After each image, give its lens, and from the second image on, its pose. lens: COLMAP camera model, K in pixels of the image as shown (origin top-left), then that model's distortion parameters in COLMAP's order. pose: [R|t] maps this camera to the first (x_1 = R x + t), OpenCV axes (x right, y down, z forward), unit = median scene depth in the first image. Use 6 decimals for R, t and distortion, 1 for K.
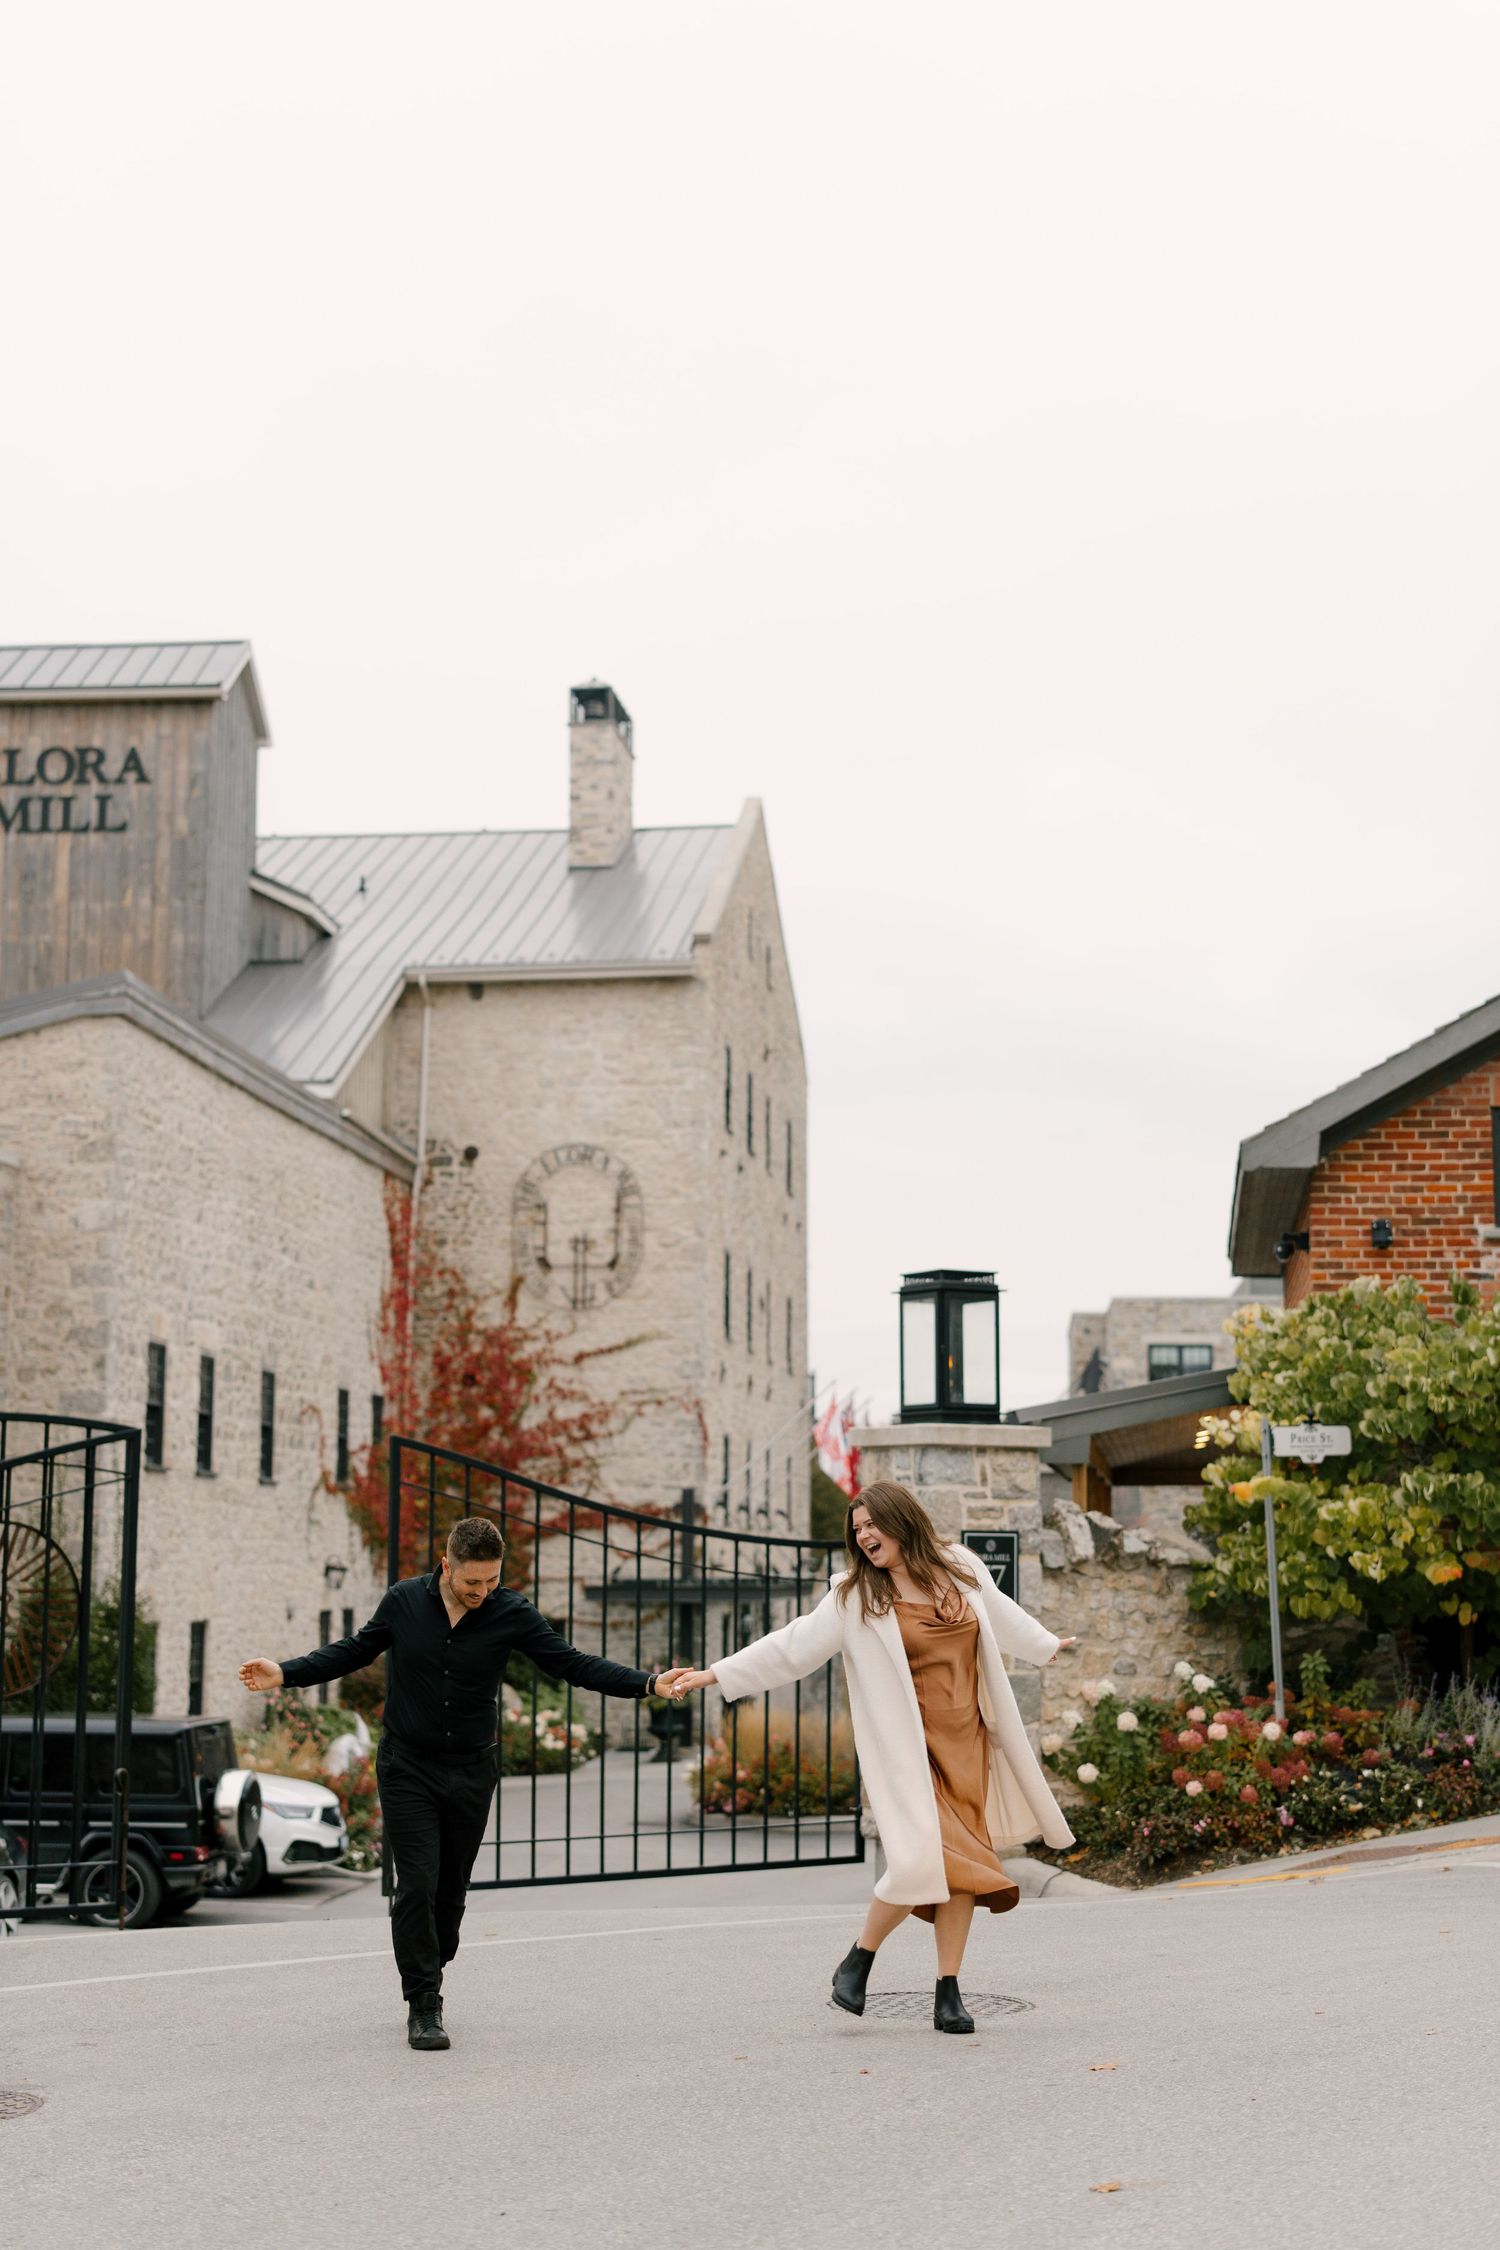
lens RADIAL K [[3198.5, 0, 746.8], [0, 3198.5, 1107.1], [0, 0, 1]] dist [0.037105, 0.195145]
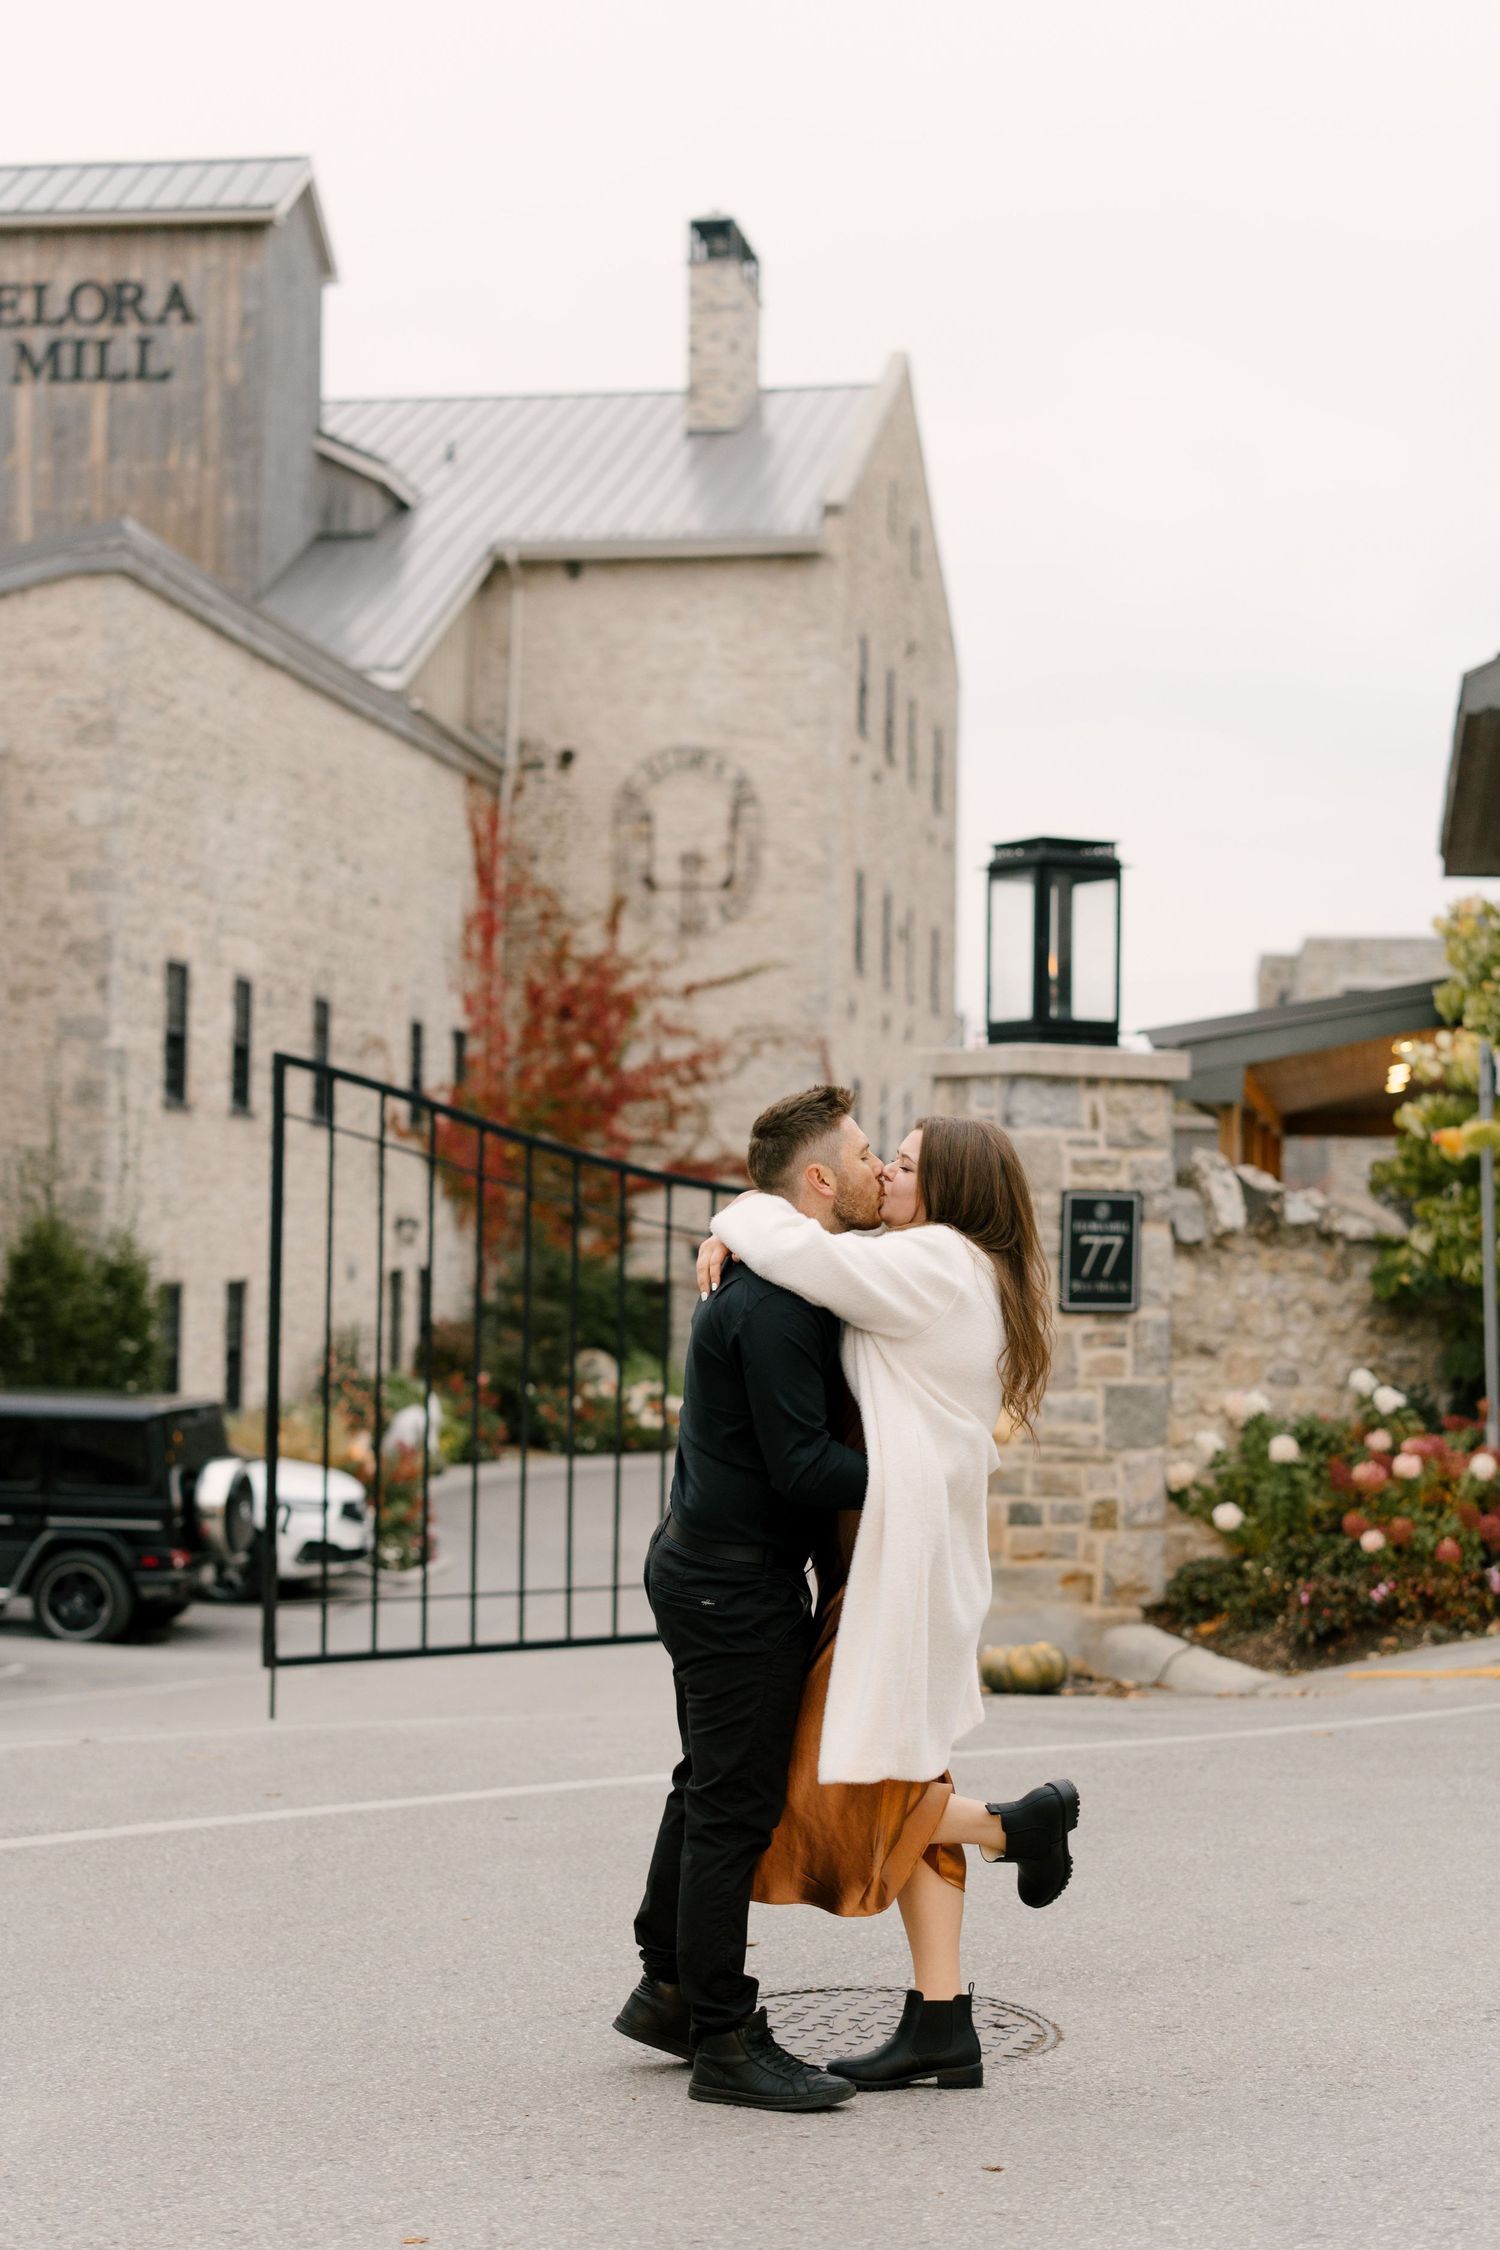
lens RADIAL K [[3198.5, 0, 746.8], [0, 3198.5, 1107.1], [0, 0, 1]] dist [0.037105, 0.195145]
pose [[0.998077, 0.011133, -0.060973, 0.018185], [-0.004540, 0.994224, 0.107231, 0.016084], [0.061815, -0.106748, 0.992363, 0.123895]]
